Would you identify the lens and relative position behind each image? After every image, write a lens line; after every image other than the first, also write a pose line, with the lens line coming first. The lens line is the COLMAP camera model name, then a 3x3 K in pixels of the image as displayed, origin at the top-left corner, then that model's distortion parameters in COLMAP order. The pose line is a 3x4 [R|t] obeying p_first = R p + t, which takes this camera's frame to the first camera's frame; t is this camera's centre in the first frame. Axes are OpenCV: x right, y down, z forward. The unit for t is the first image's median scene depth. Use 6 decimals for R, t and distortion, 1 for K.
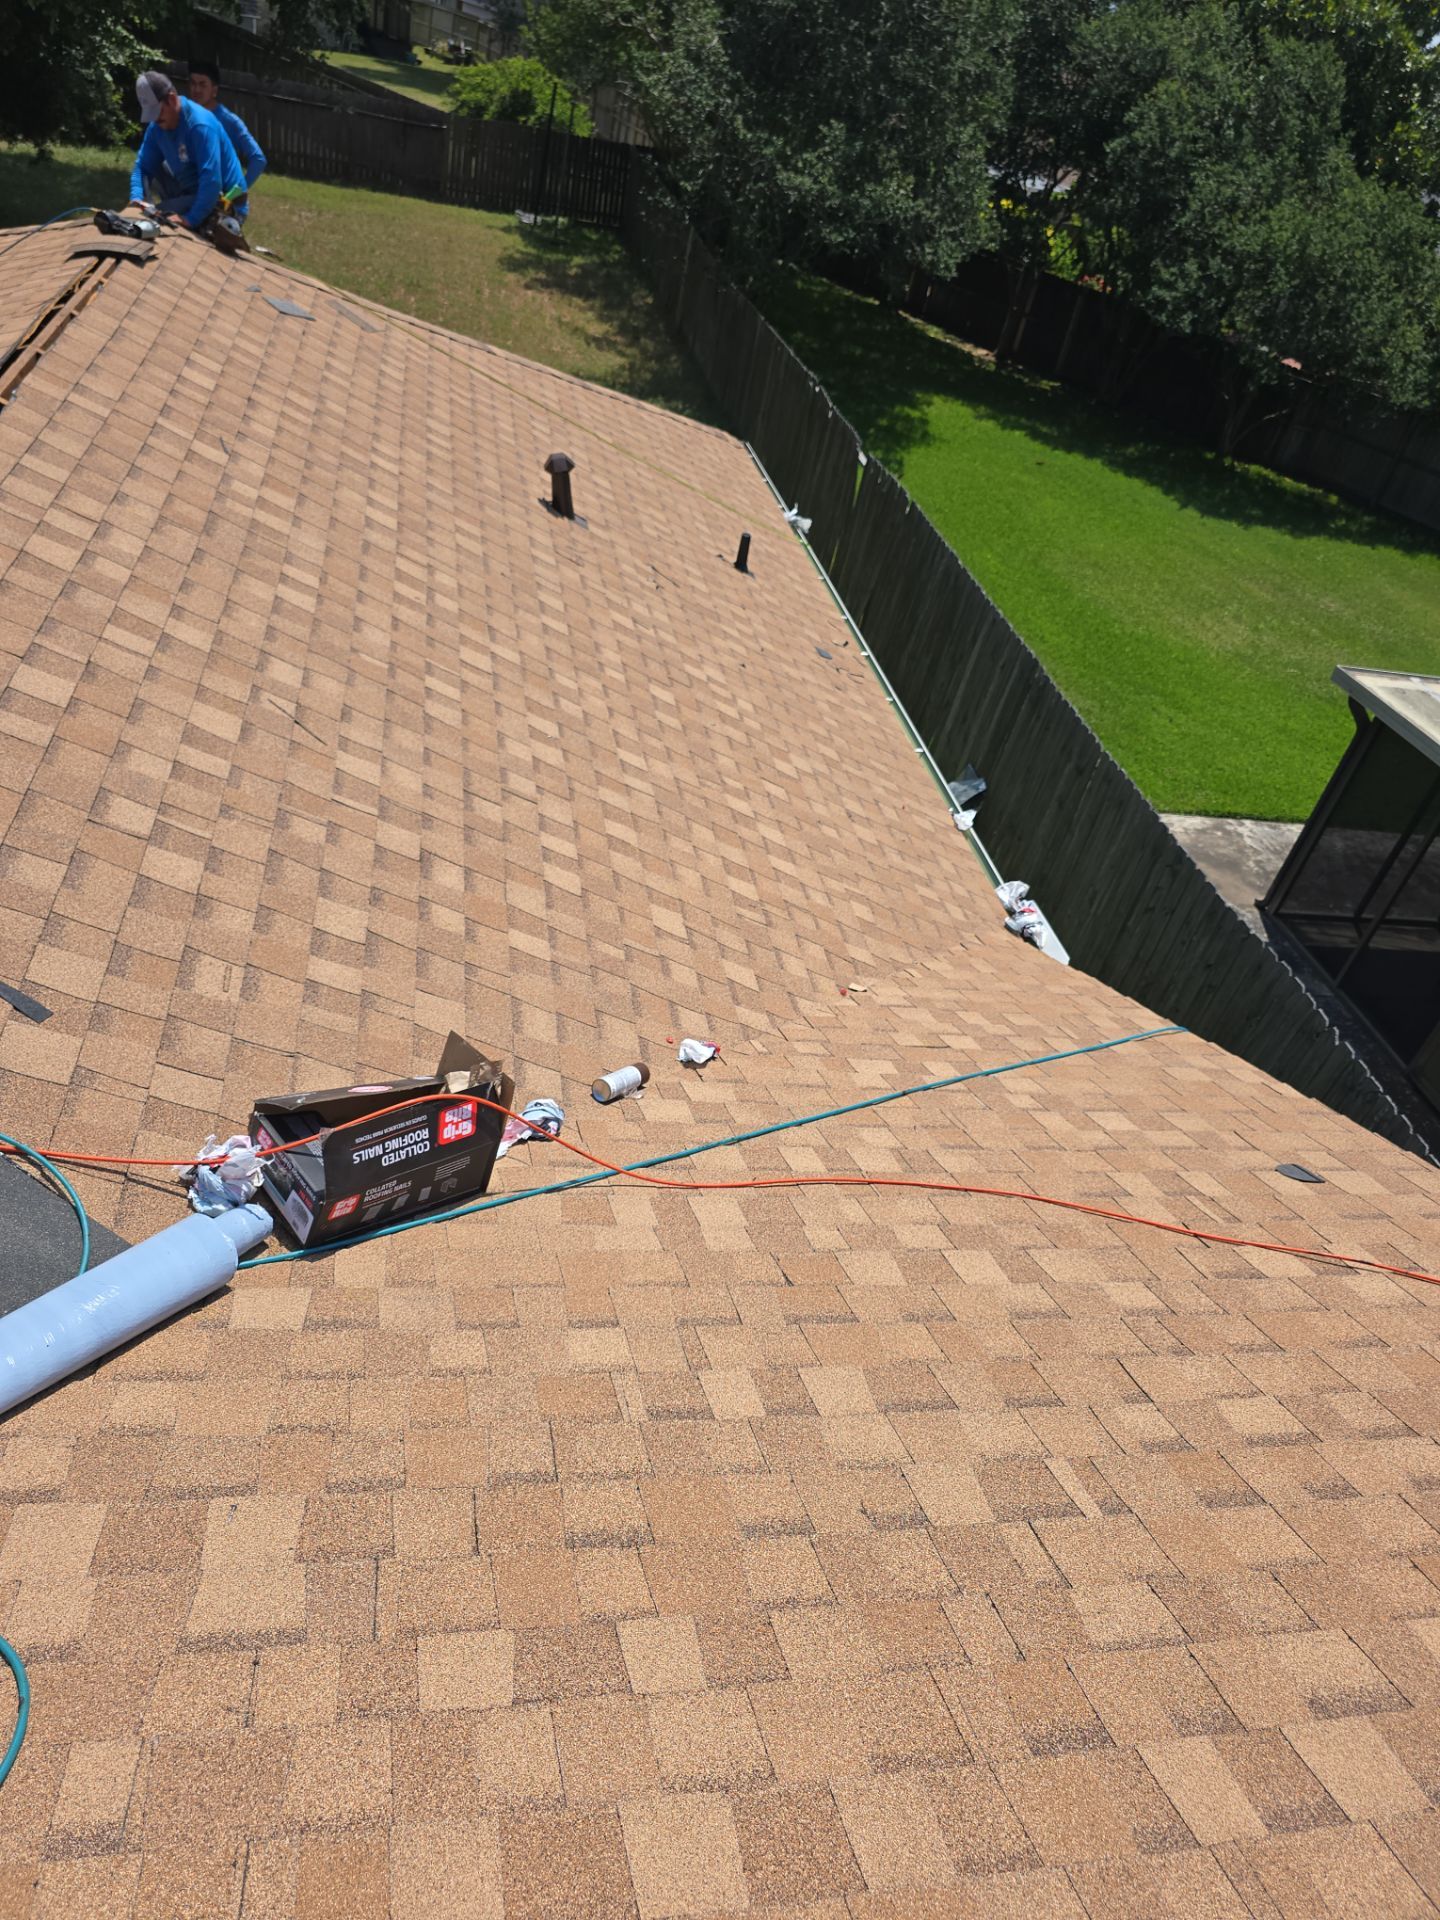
lens RADIAL K [[1332.0, 0, 720.0], [0, 1332.0, 960.0], [0, 0, 1]] dist [0.063486, -0.048300]
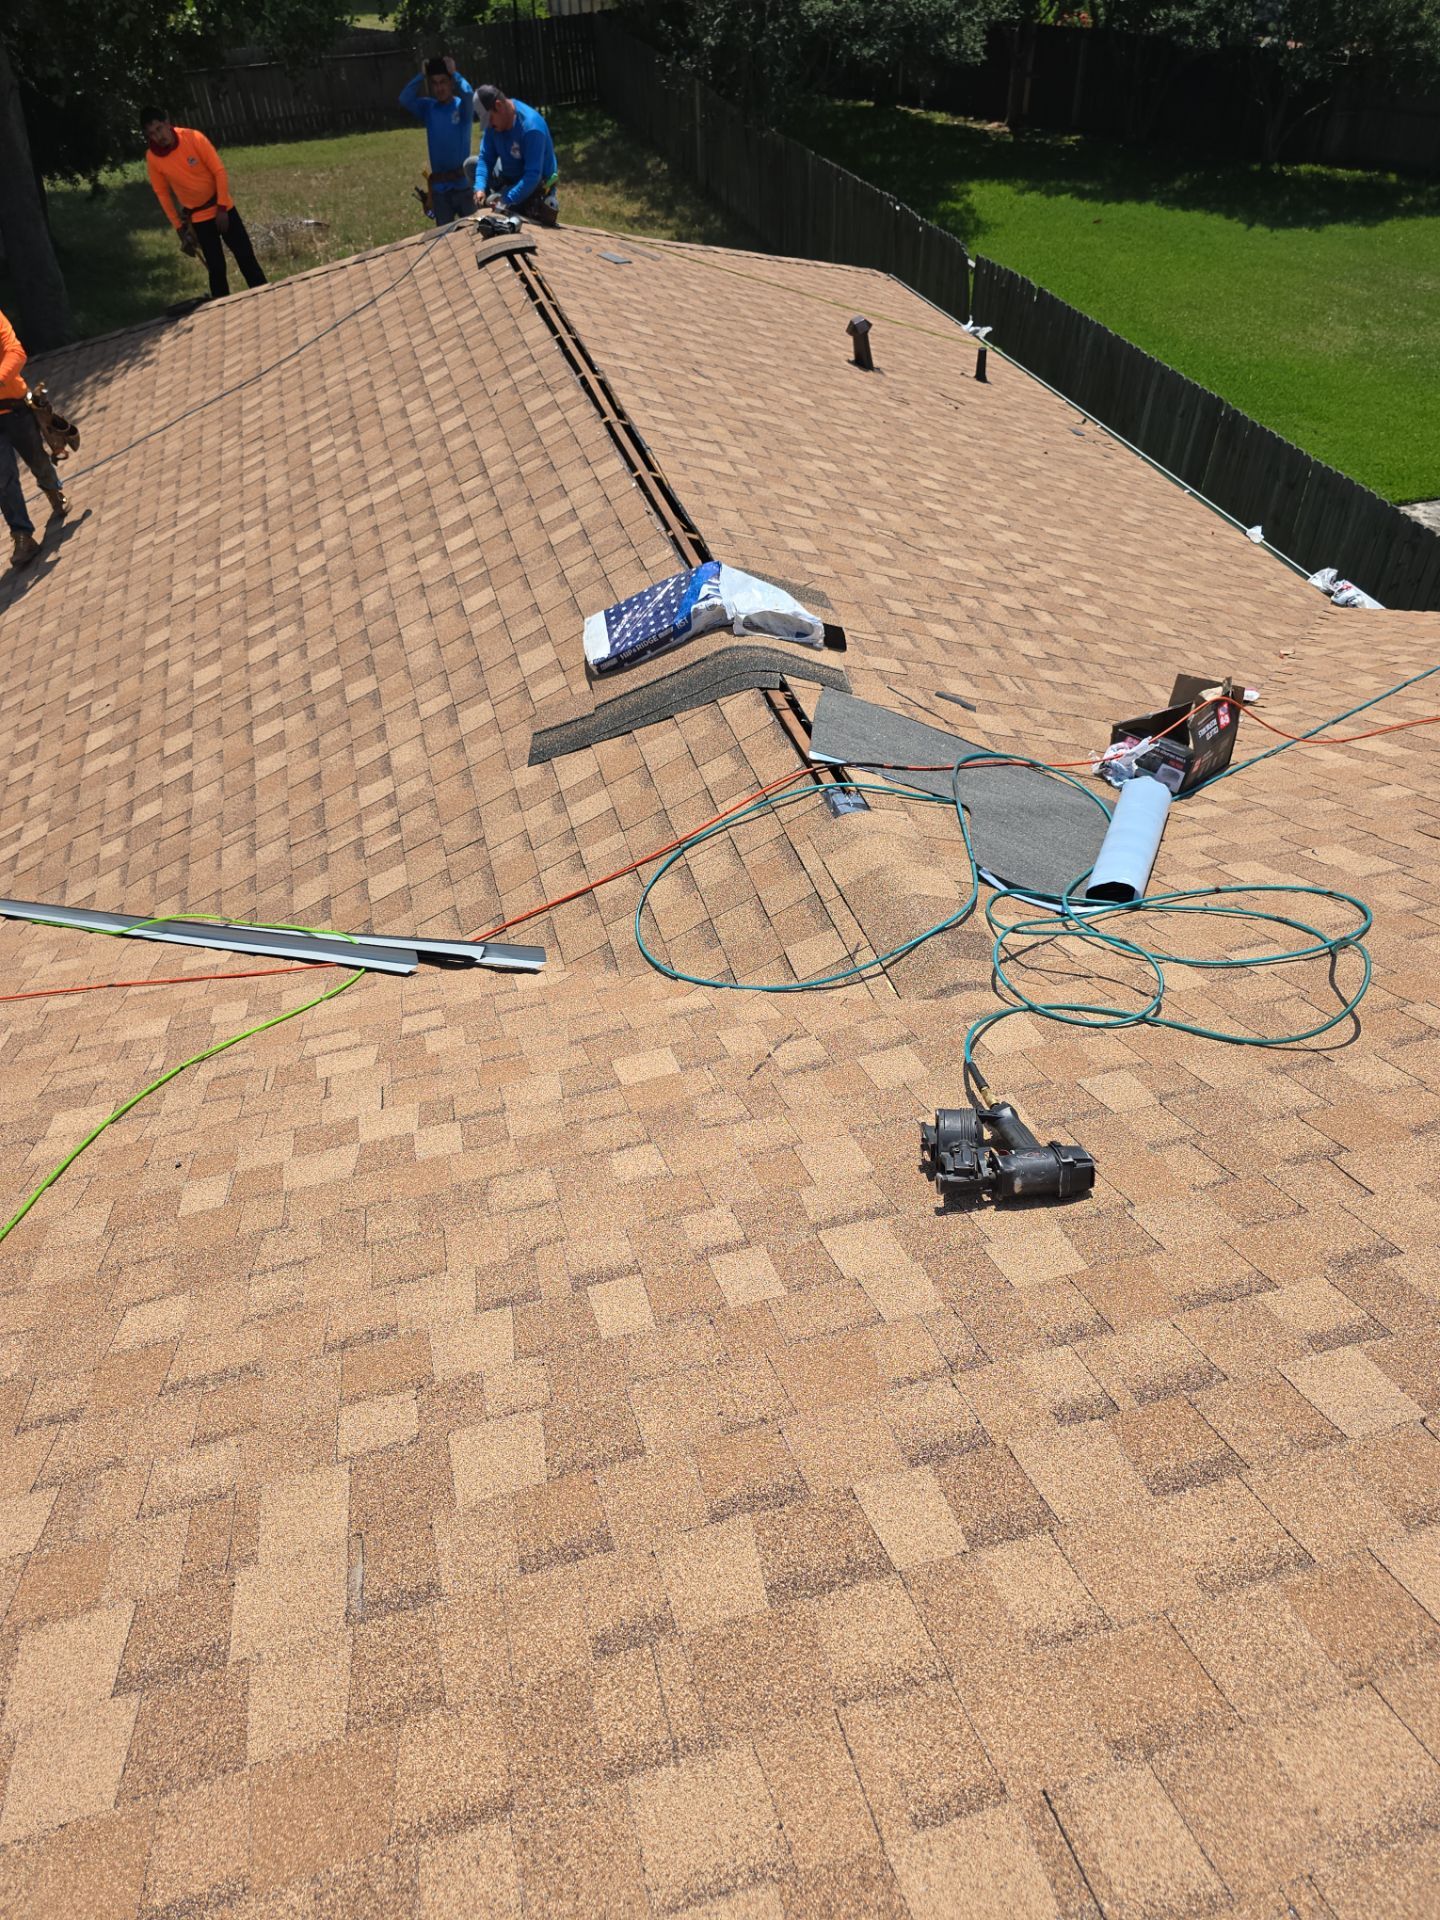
lens RADIAL K [[1332.0, 0, 720.0], [0, 1332.0, 960.0], [0, 0, 1]] dist [0.063486, -0.048300]
pose [[0.969889, -0.230751, -0.077907, -0.092793], [0.236993, 0.967910, 0.083571, 0.016252], [0.056123, -0.099519, 0.993452, -0.086835]]
